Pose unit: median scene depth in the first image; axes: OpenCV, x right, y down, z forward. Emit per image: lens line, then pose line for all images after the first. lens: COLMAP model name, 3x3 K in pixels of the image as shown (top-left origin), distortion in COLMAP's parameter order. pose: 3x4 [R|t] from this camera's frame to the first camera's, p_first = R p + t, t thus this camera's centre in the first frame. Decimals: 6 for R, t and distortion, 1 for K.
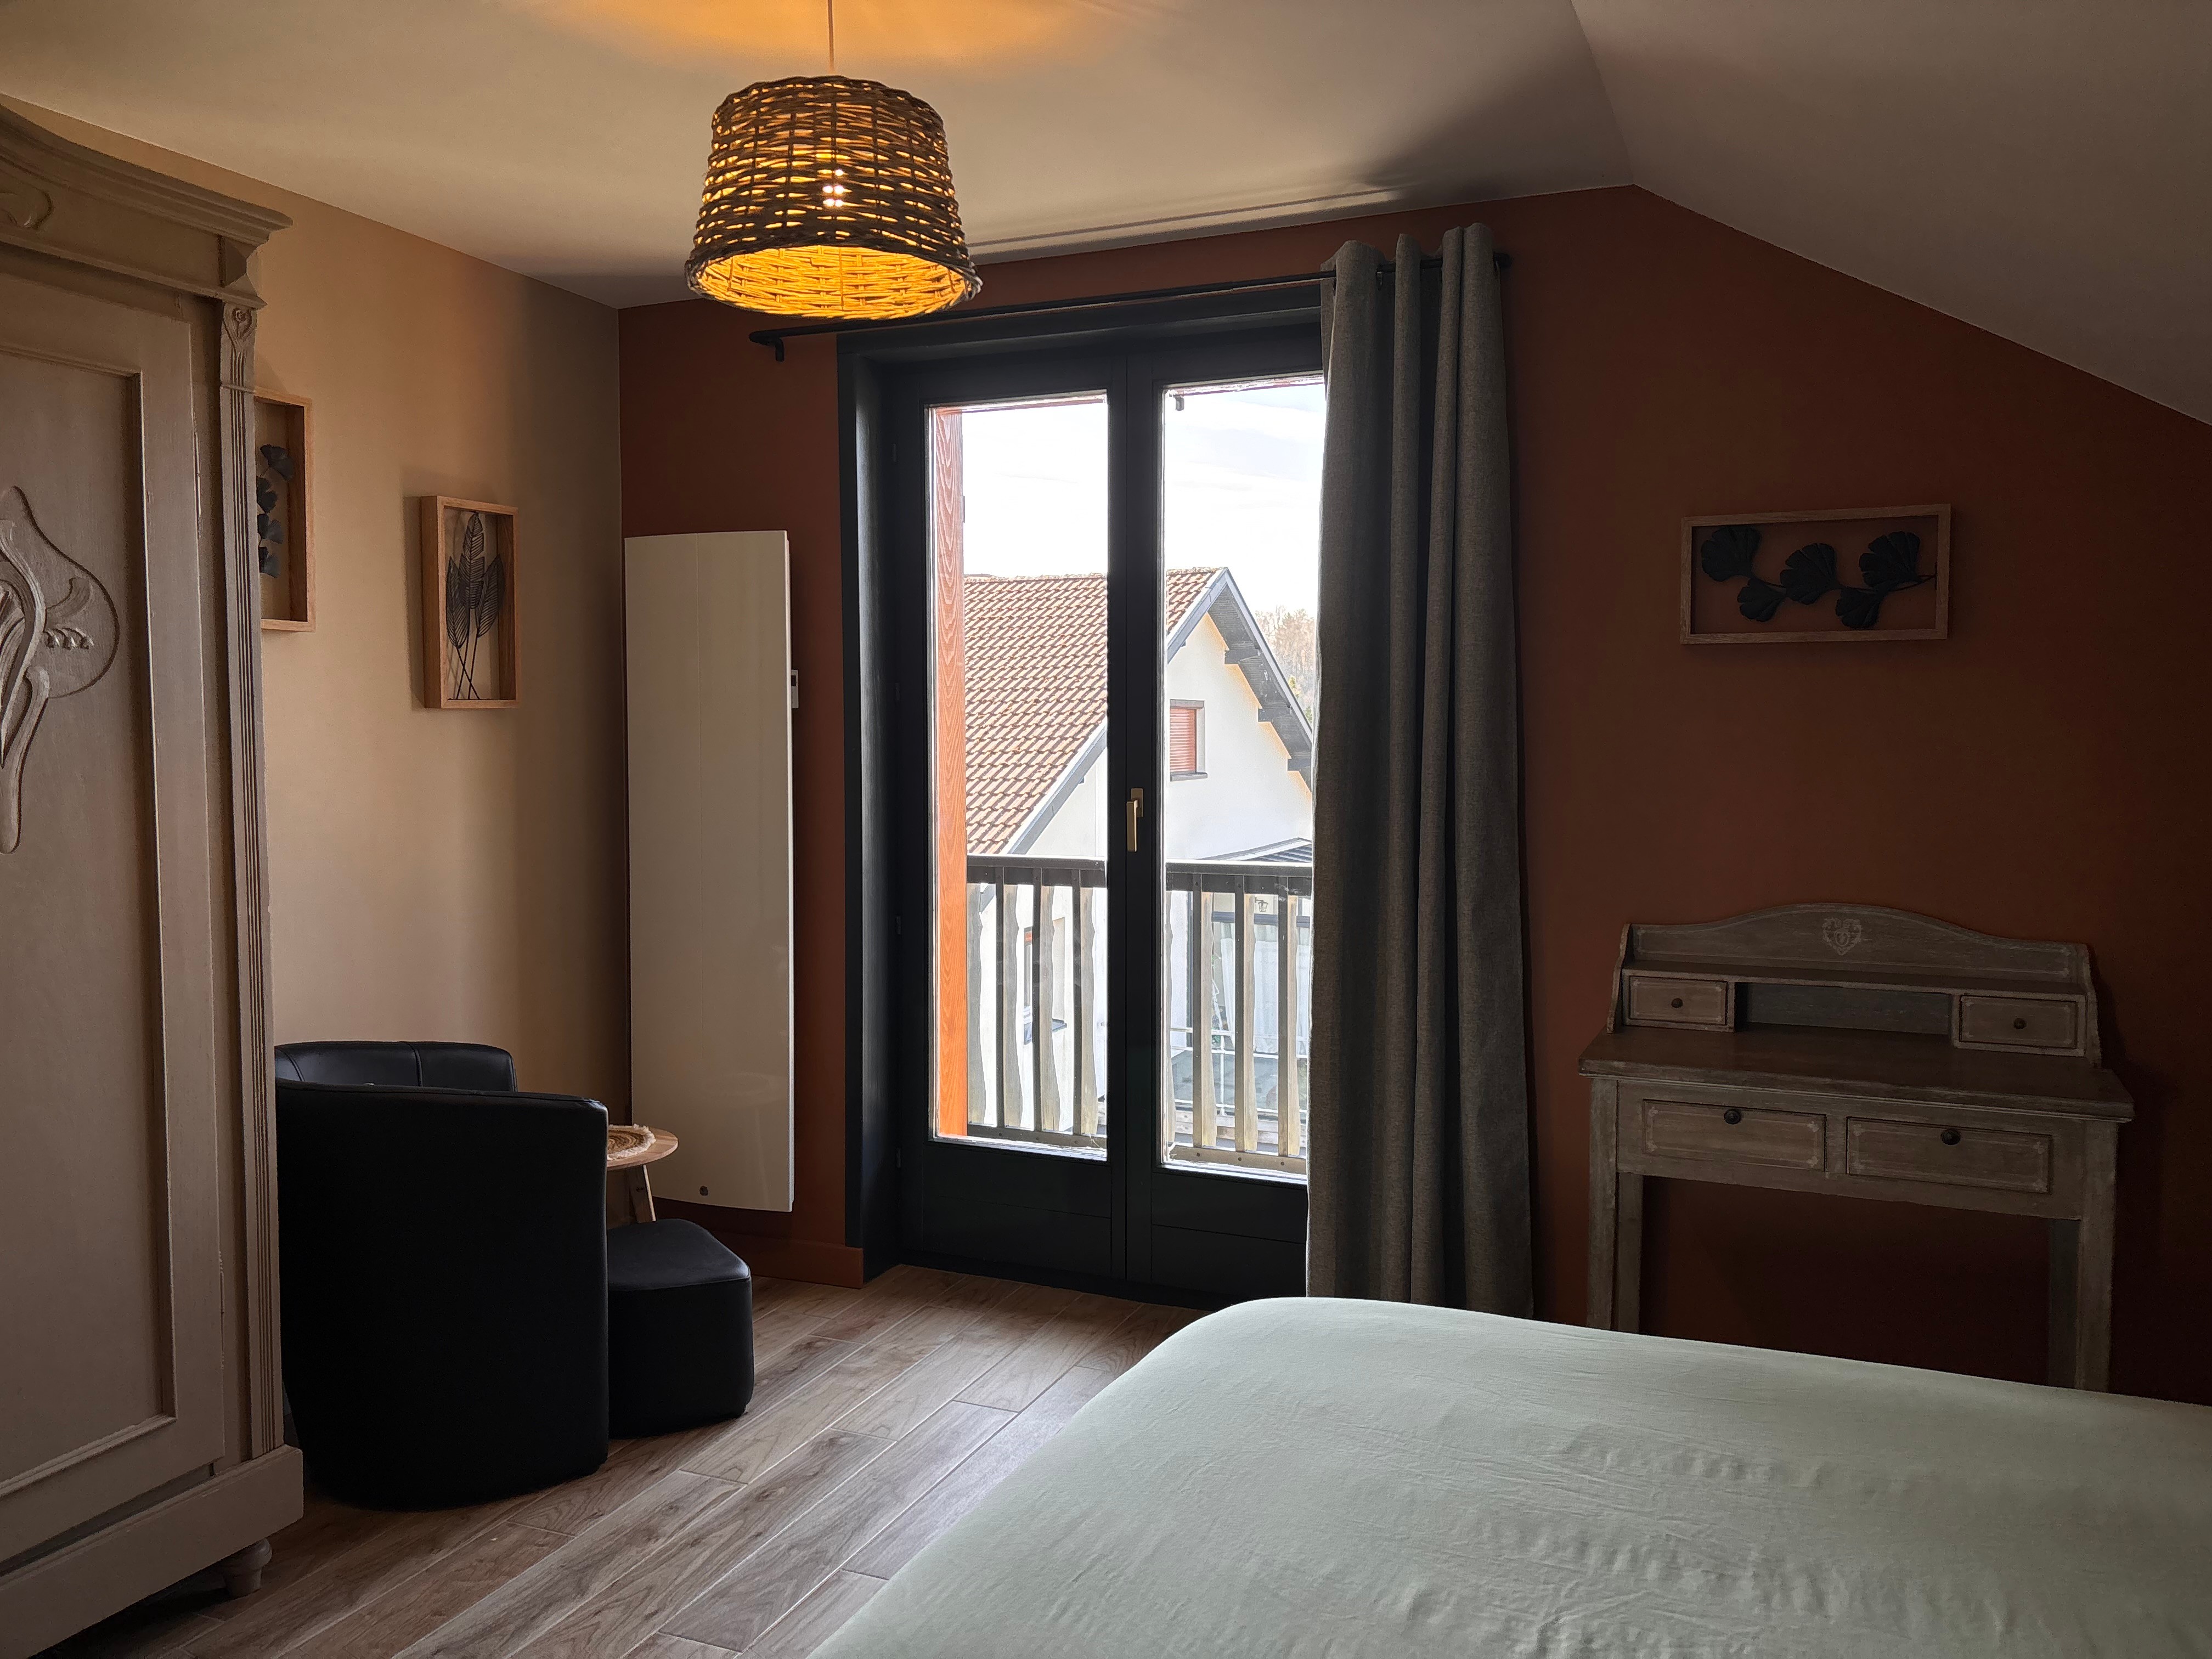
lens RADIAL K [[1668.4, 0, 1101.1], [0, 1668.4, 828.0], [0, 0, 1]] dist [0.070145, -0.053685]
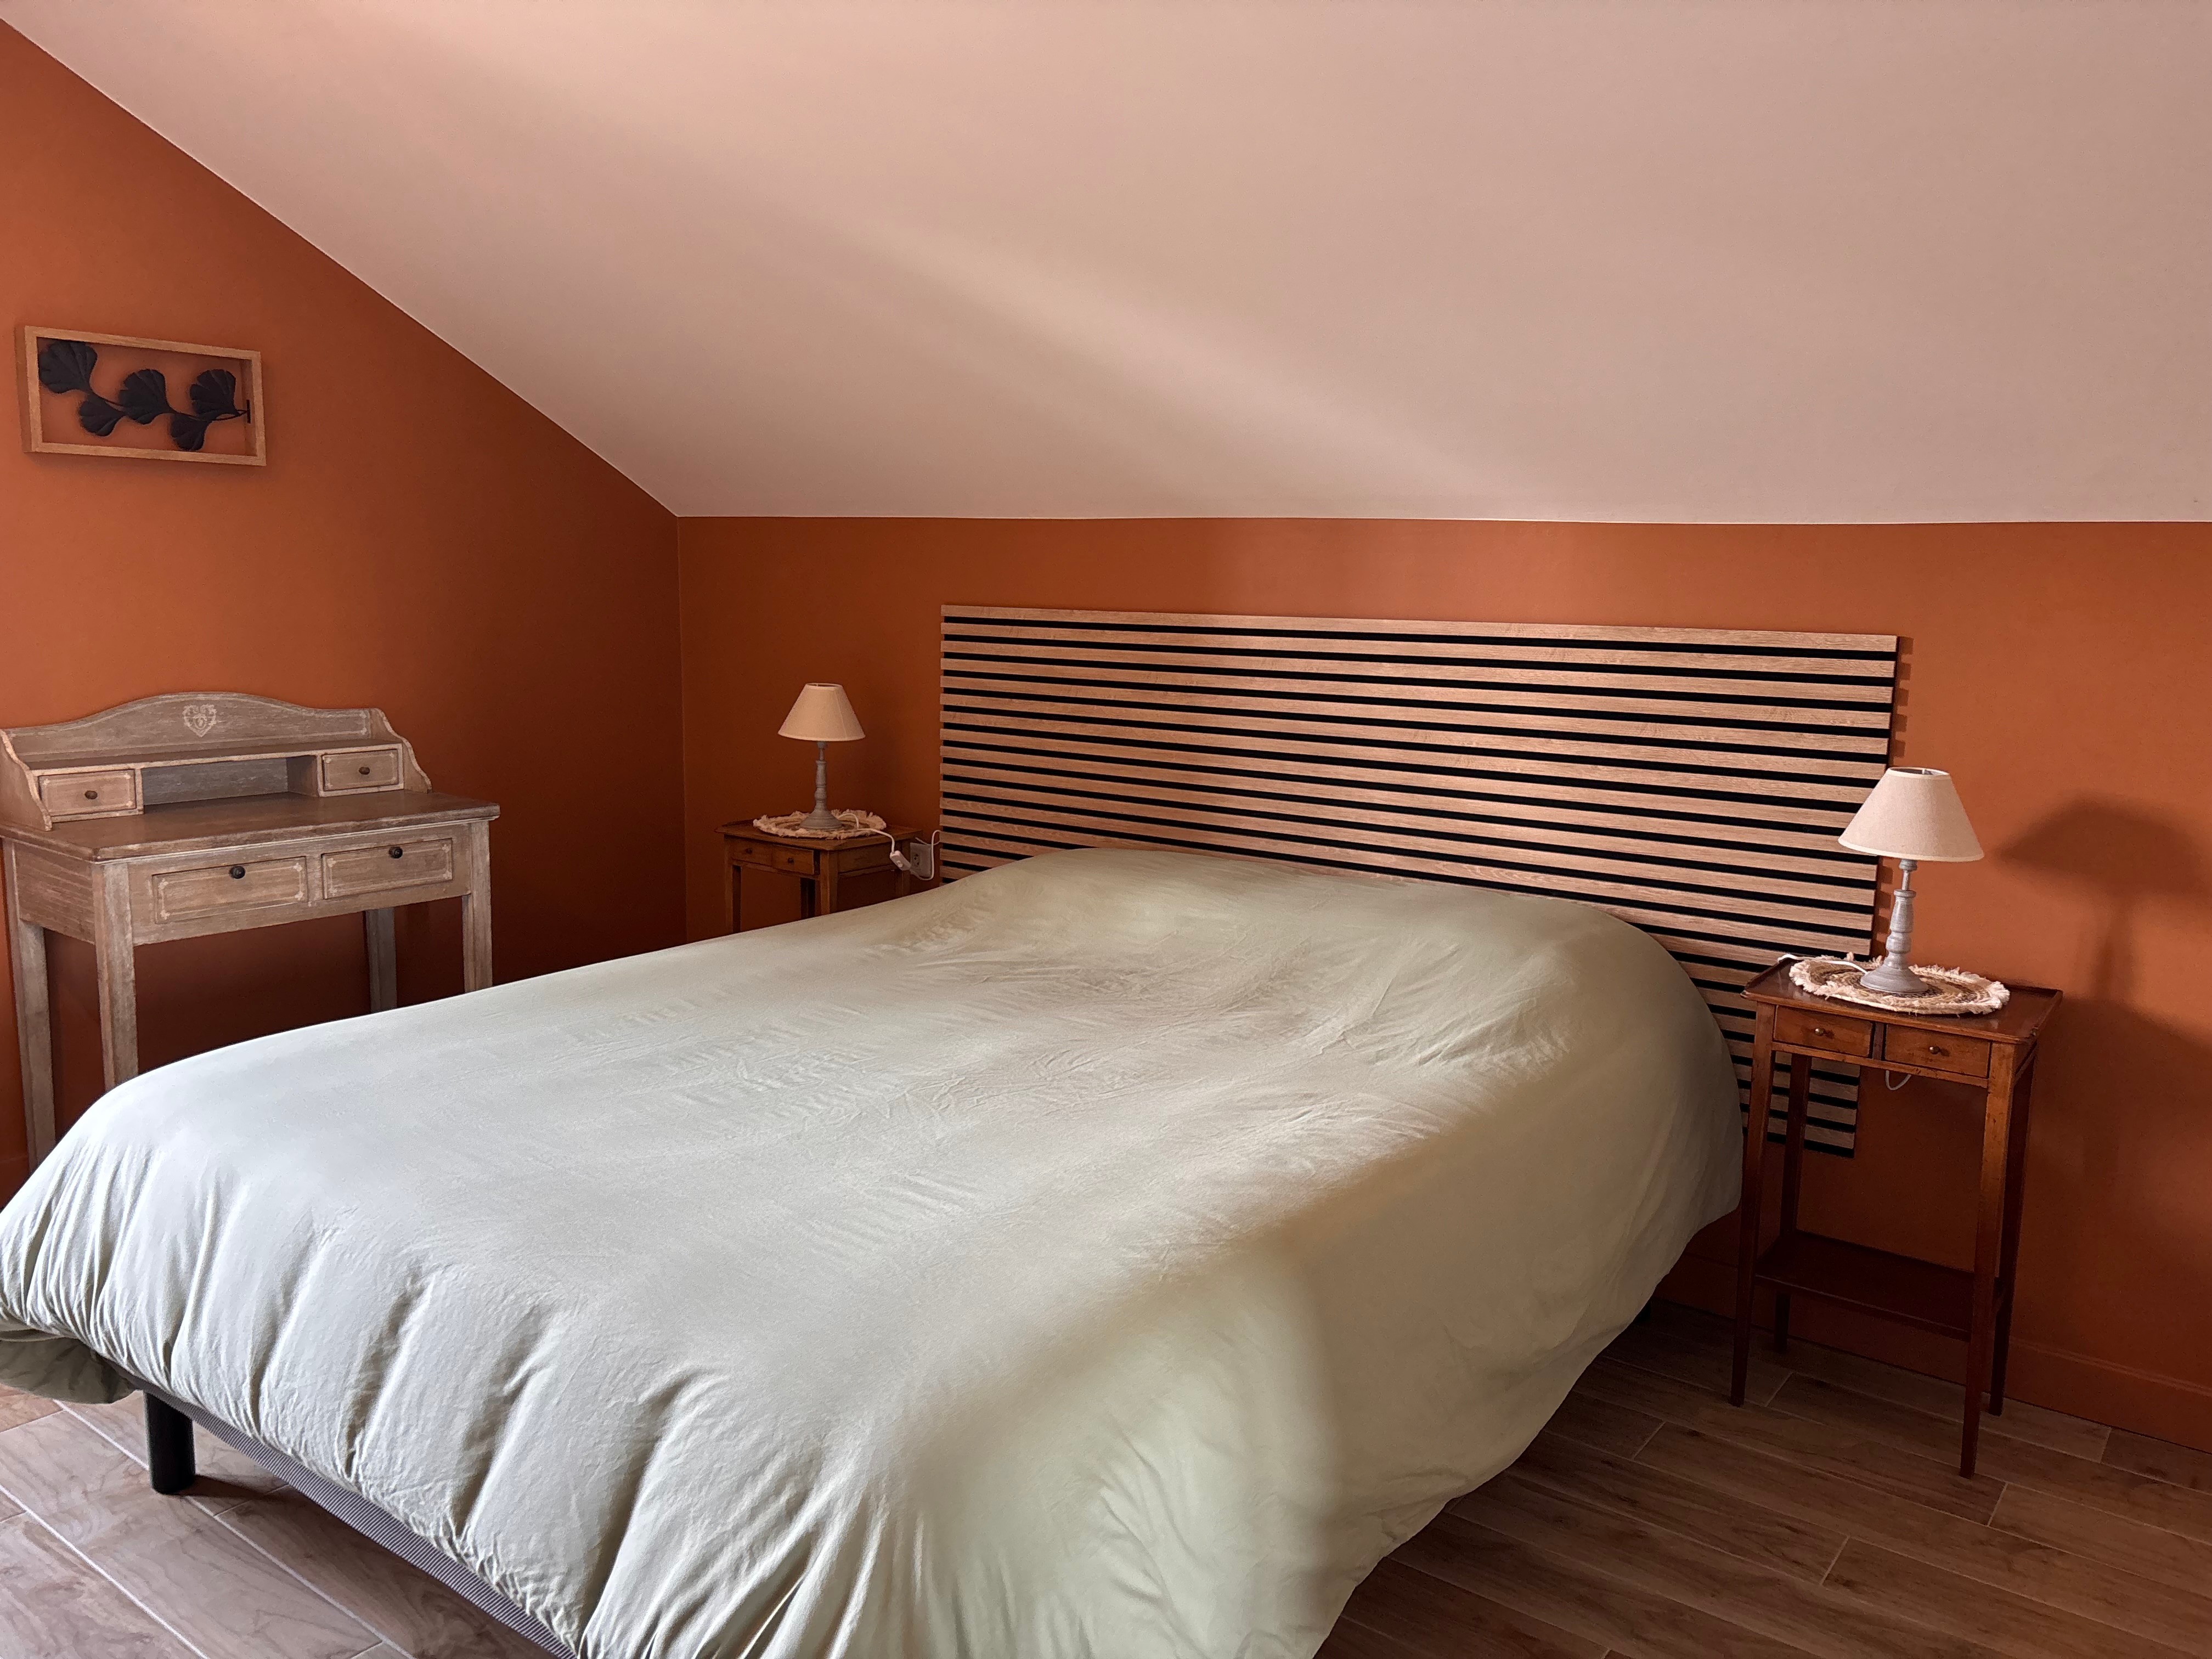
lens RADIAL K [[1668.4, 0, 1103.6], [0, 1668.4, 817.6], [0, 0, 1]] dist [0.070145, -0.053685]
pose [[0.261107, -0.136951, 0.955546, -0.552851], [0.042151, 0.990558, 0.130451, 0.005195], [-0.964389, 0.006216, 0.264414, 0.102517]]
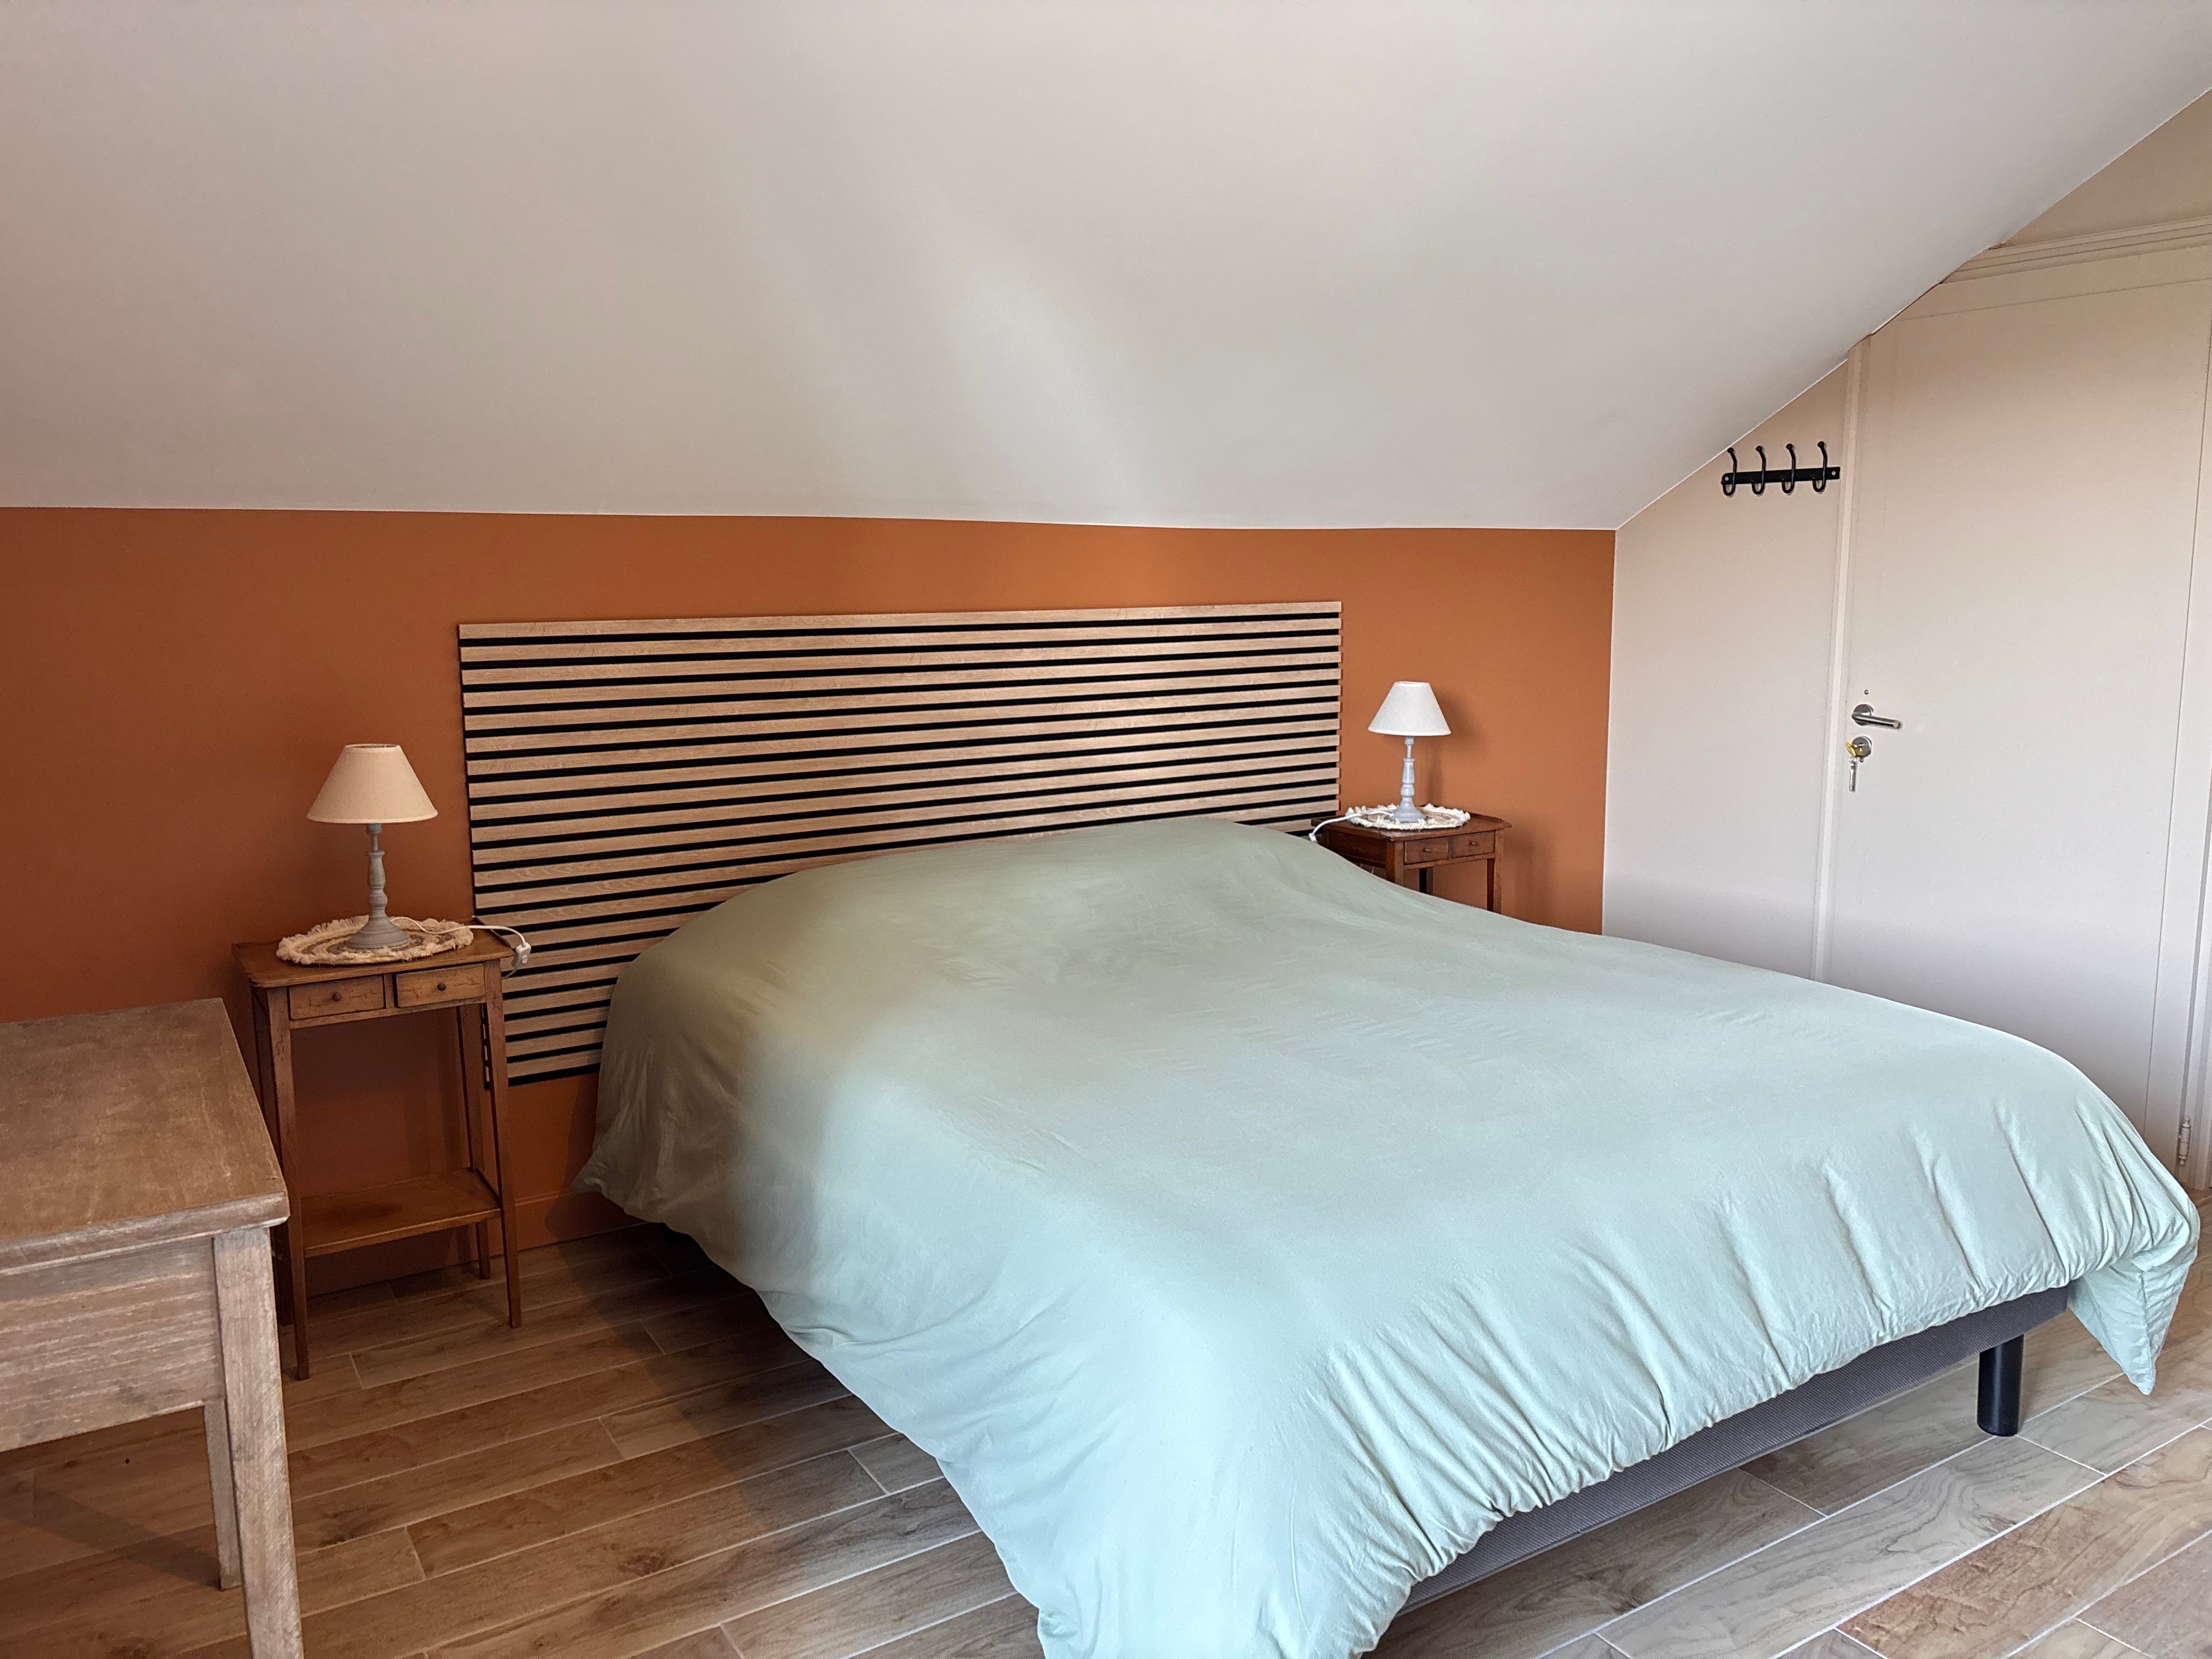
lens RADIAL K [[1668.4, 0, 1116.4], [0, 1668.4, 838.5], [0, 0, 1]] dist [0.070145, -0.053685]
pose [[-0.814895, -0.087411, 0.572980, -0.226943], [0.044496, 0.976211, 0.212208, -0.067410], [-0.577898, 0.198423, -0.791620, 1.184824]]
